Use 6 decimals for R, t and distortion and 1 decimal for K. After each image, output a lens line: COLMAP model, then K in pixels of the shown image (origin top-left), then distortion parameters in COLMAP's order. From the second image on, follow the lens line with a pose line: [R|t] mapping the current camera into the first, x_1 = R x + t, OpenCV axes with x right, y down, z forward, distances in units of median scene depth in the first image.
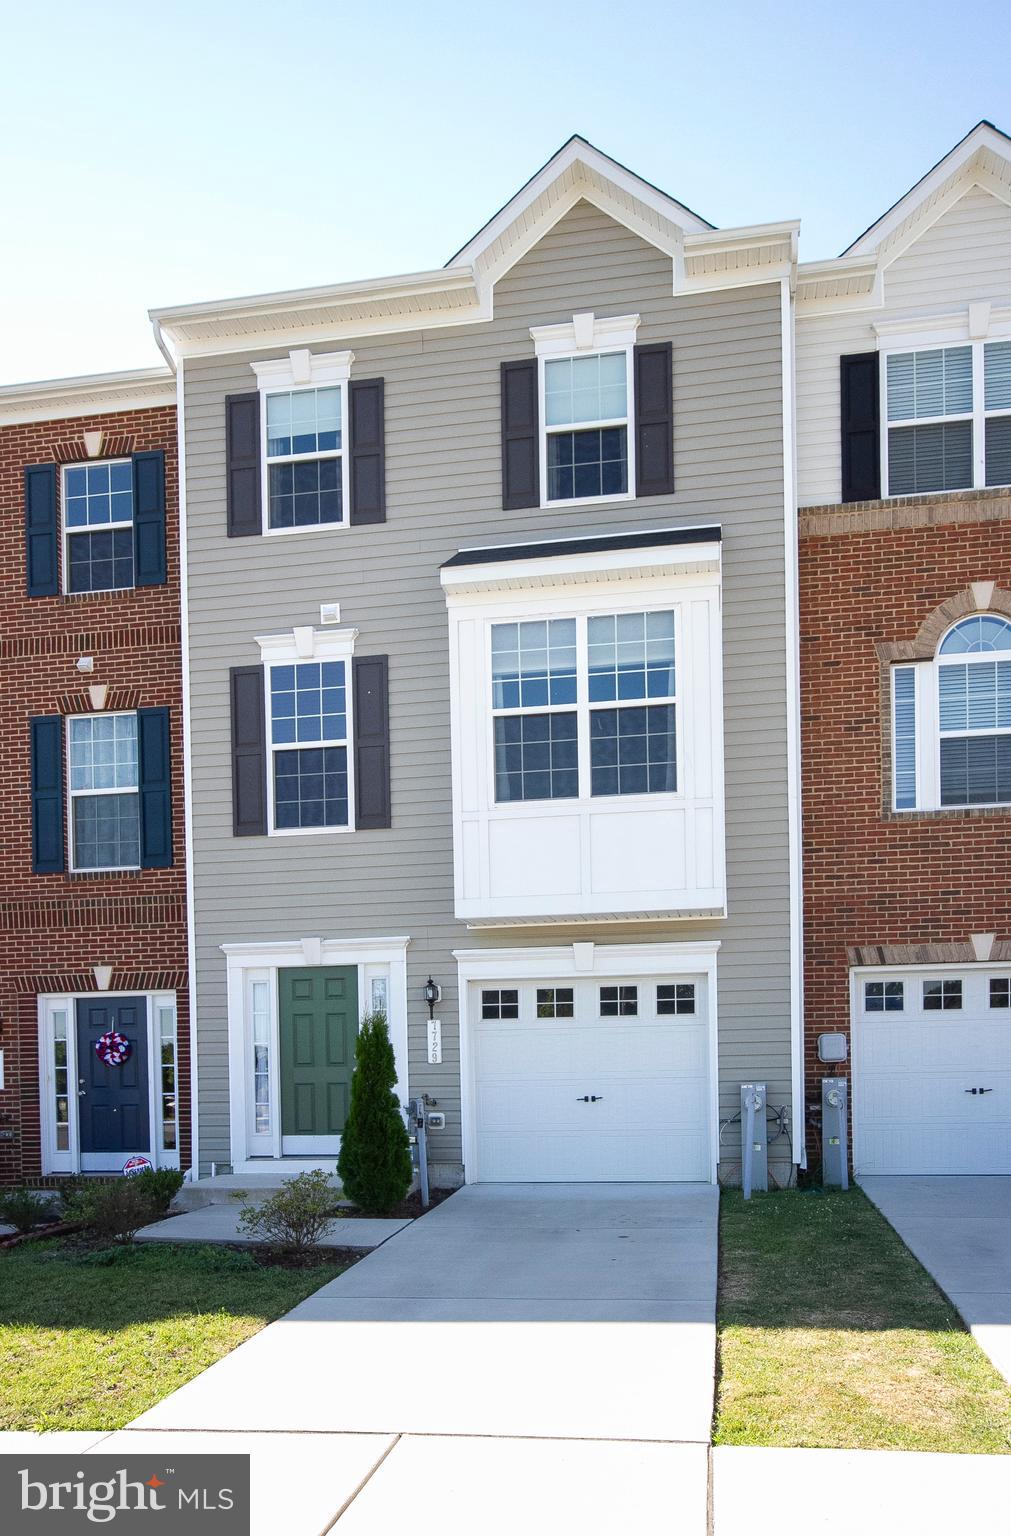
lens RADIAL K [[1125.6, 0, 505.5], [0, 1125.6, 768.0], [0, 0, 1]] dist [0.007305, 0.005356]
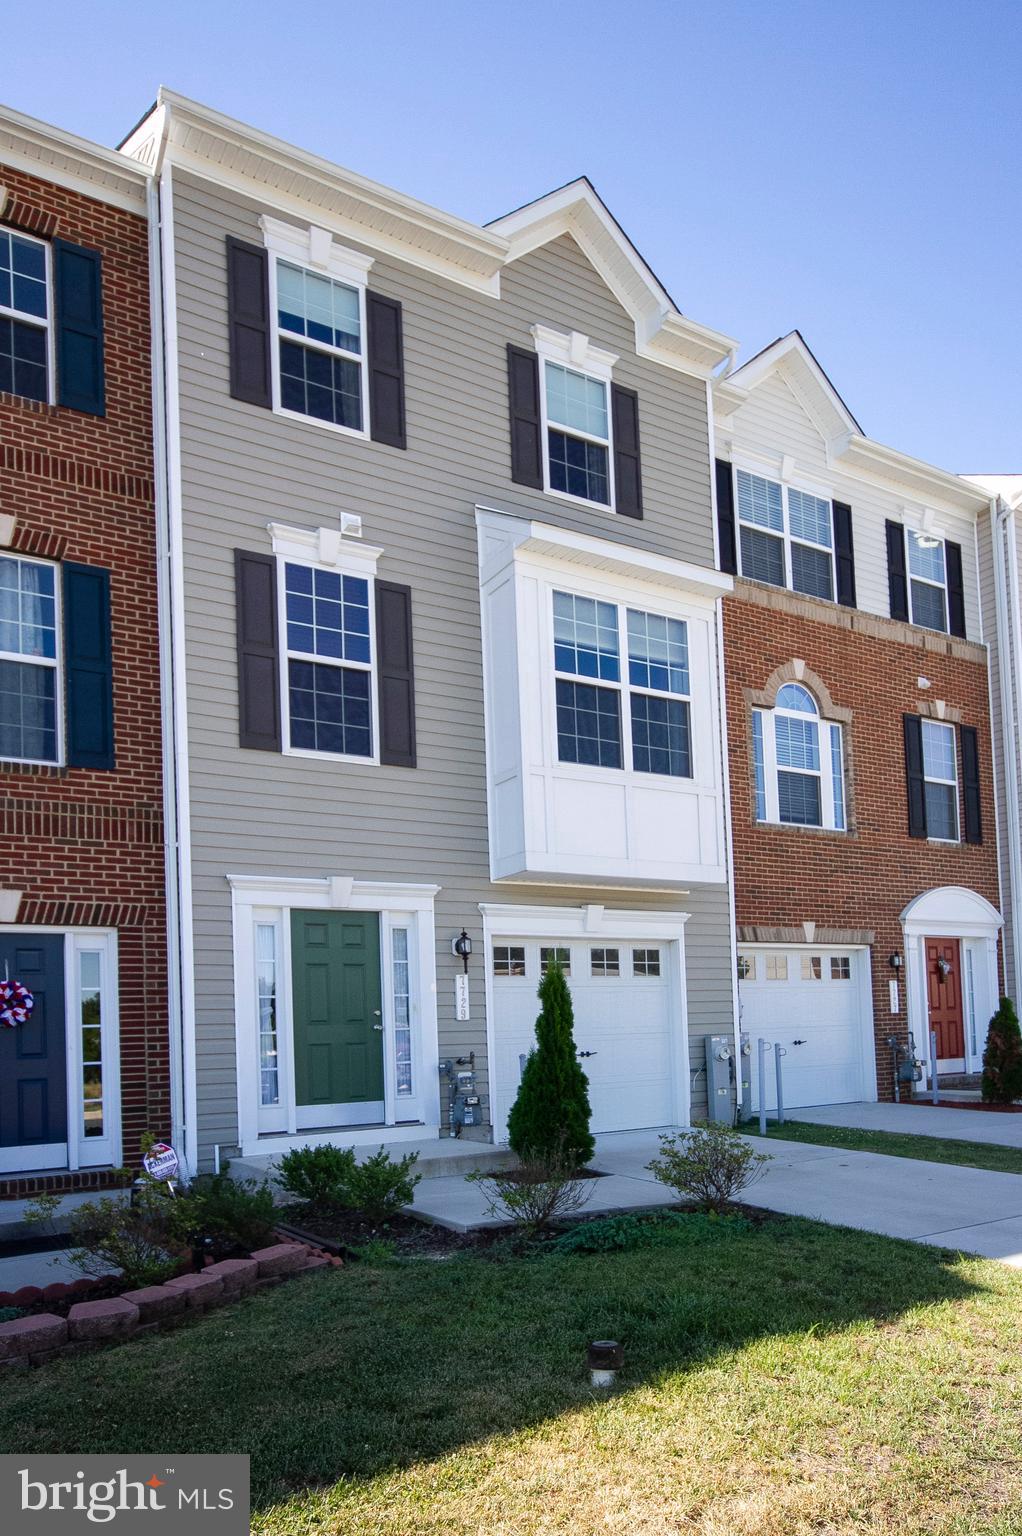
lens RADIAL K [[1000.8, 0, 511.4], [0, 1000.8, 748.2], [0, 0, 1]] dist [-0.000747, 0.024569]
pose [[0.749711, 0.177297, 0.637573, -0.563700], [-0.151963, 0.983821, -0.094892, 0.101403], [-0.644081, -0.025746, 0.764524, 0.306484]]
